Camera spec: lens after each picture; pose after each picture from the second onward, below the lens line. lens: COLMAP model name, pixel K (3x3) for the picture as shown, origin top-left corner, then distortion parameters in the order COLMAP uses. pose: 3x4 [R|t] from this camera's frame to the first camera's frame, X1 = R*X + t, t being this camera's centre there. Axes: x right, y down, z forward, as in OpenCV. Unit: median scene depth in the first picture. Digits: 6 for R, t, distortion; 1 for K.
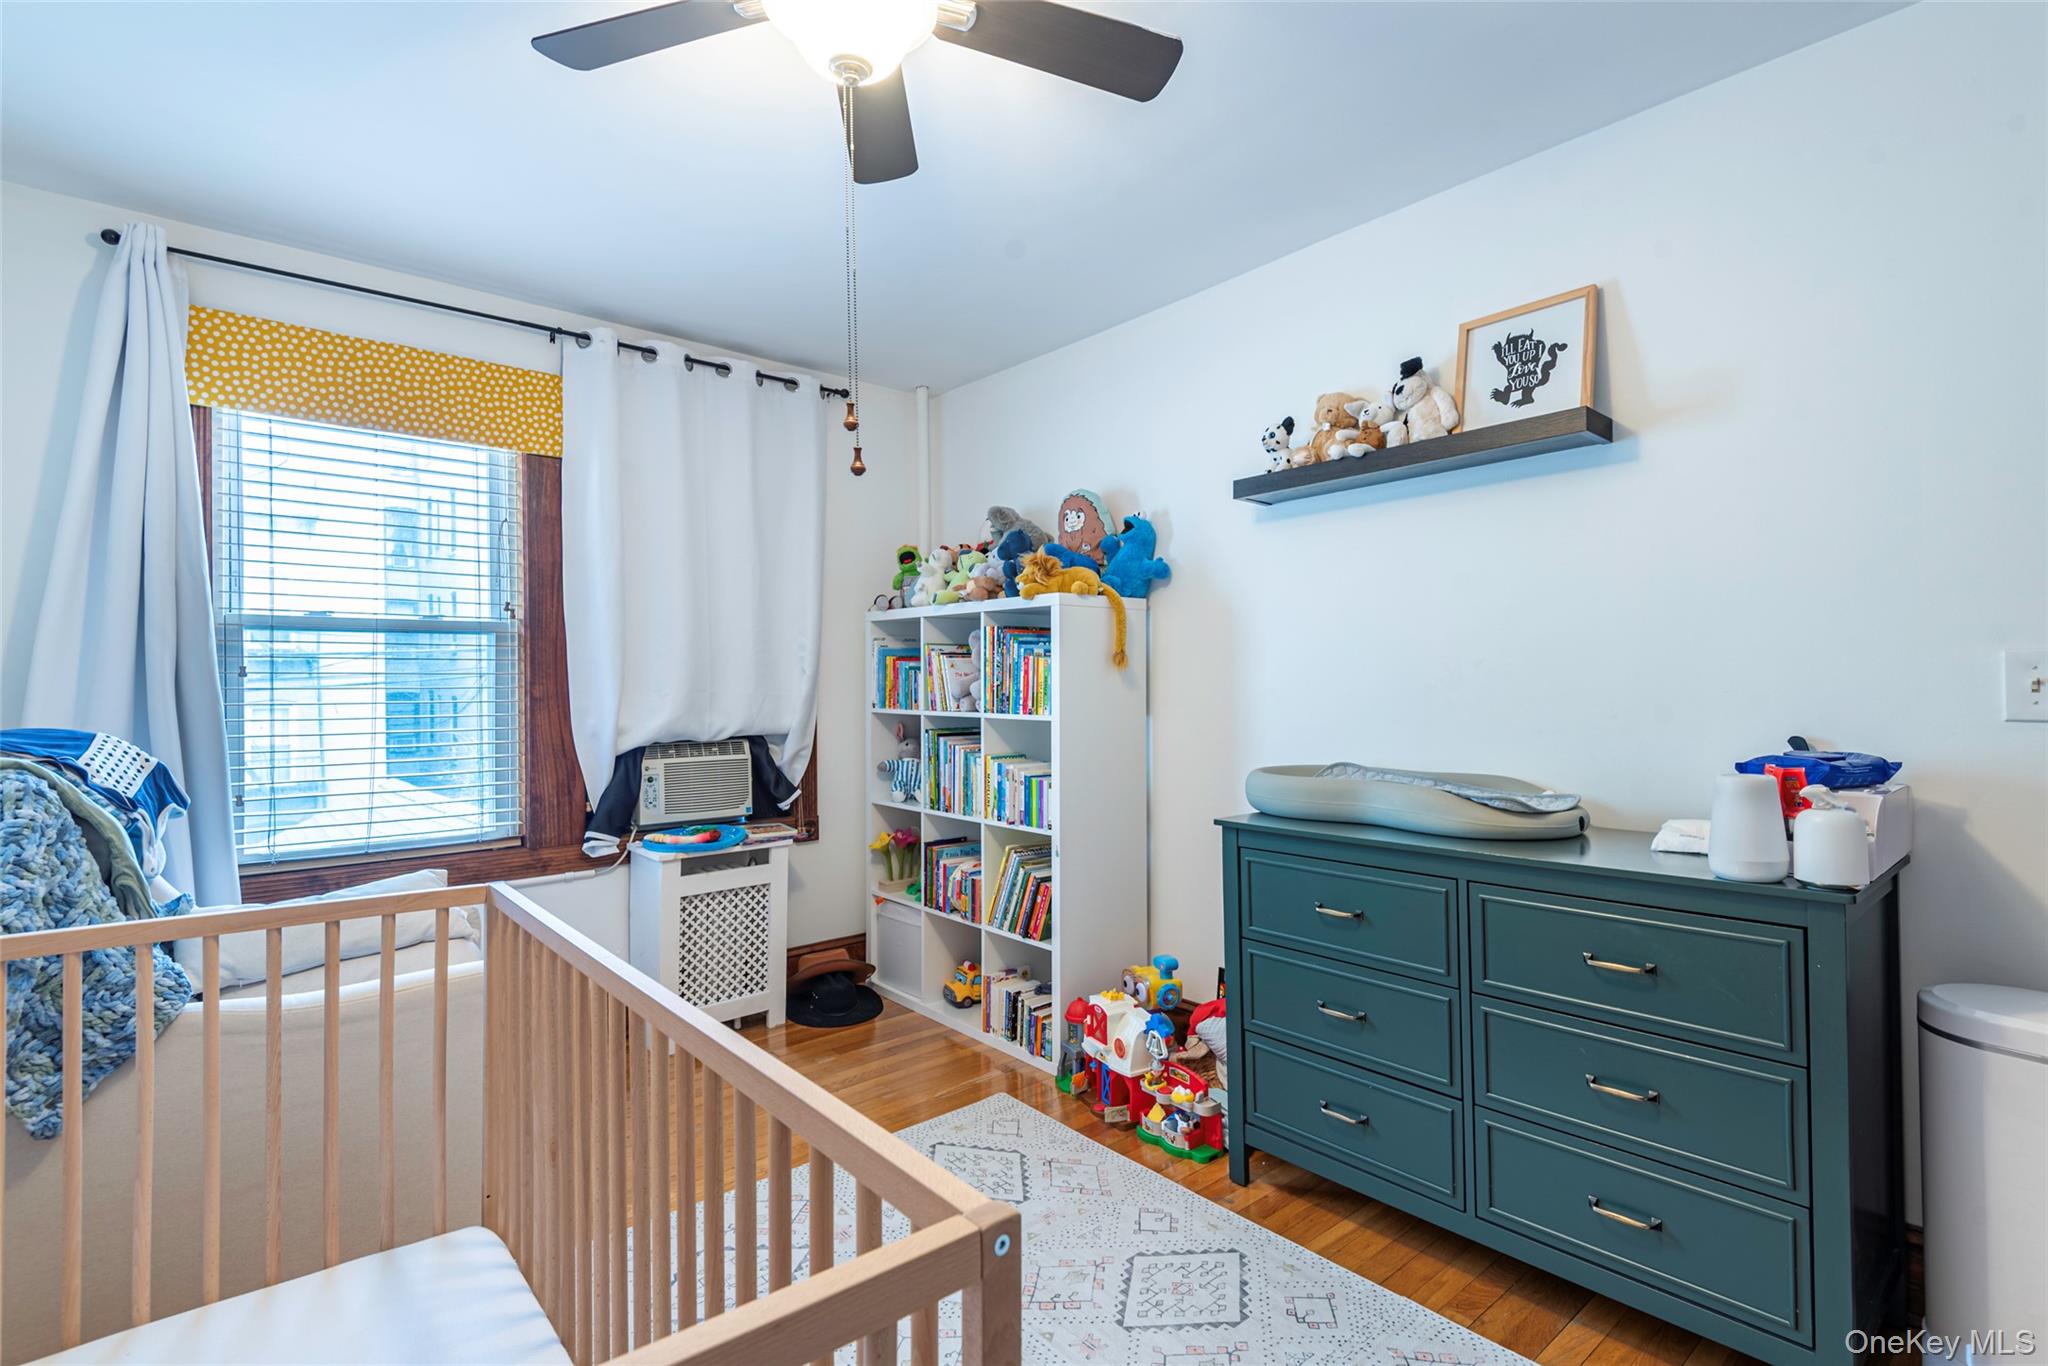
lens RADIAL K [[940.7, 0, 1036.6], [0, 940.7, 676.7], [0, 0, 1]] dist [0.044234, -0.032836]
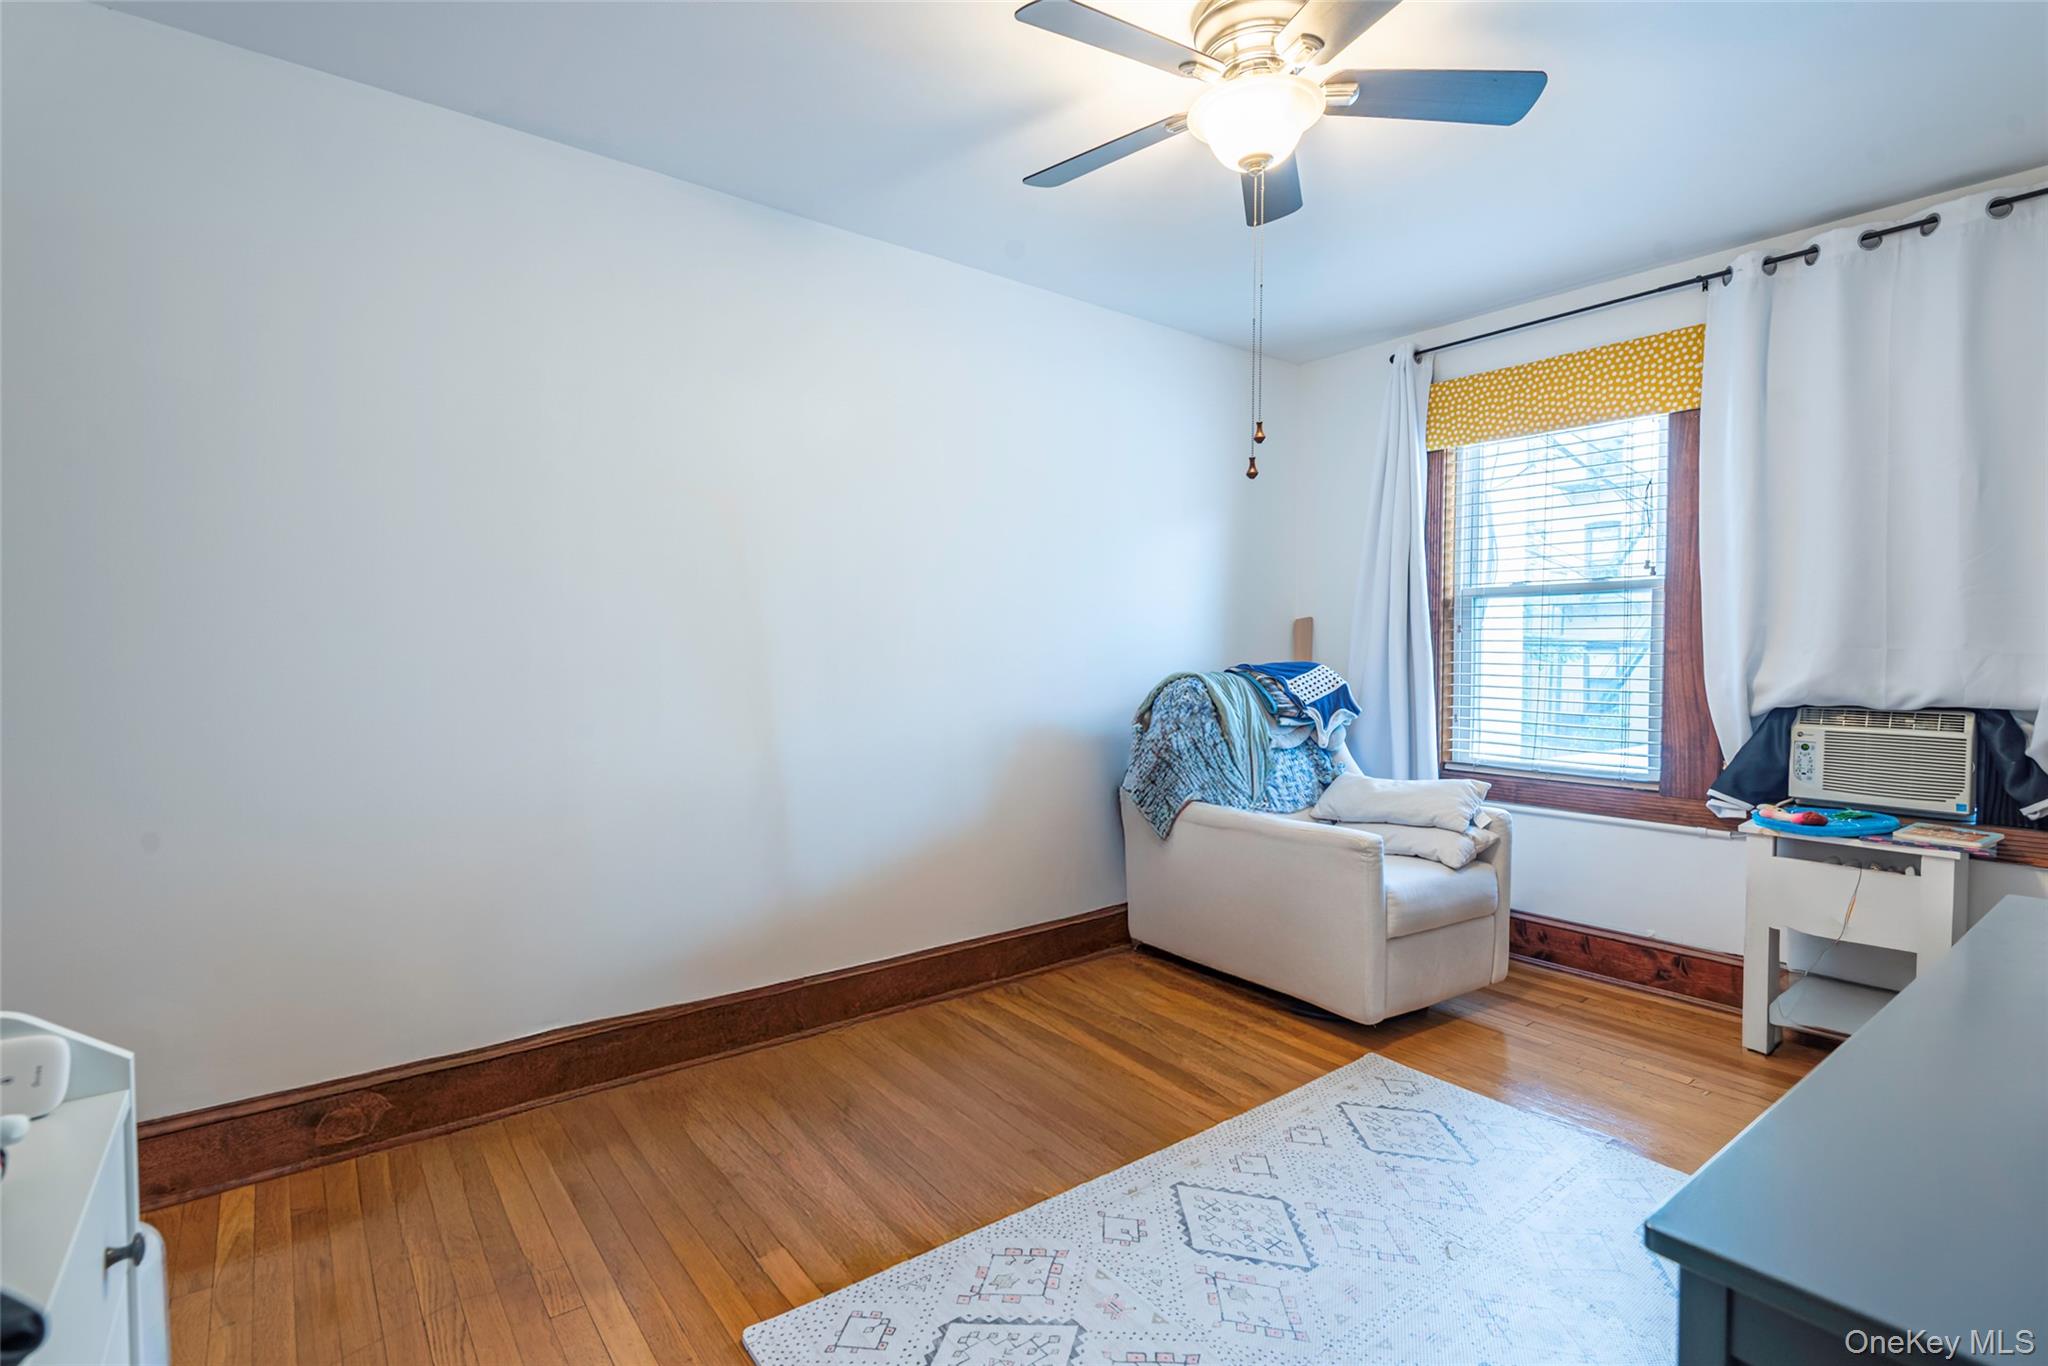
lens RADIAL K [[940.7, 0, 1036.6], [0, 940.7, 676.7], [0, 0, 1]] dist [0.044234, -0.032836]
pose [[-0.019471, 0.042370, -0.998912, 0.512121], [0.007341, 0.999081, 0.042235, 0.001494], [0.999783, -0.006511, -0.019764, 0.327675]]
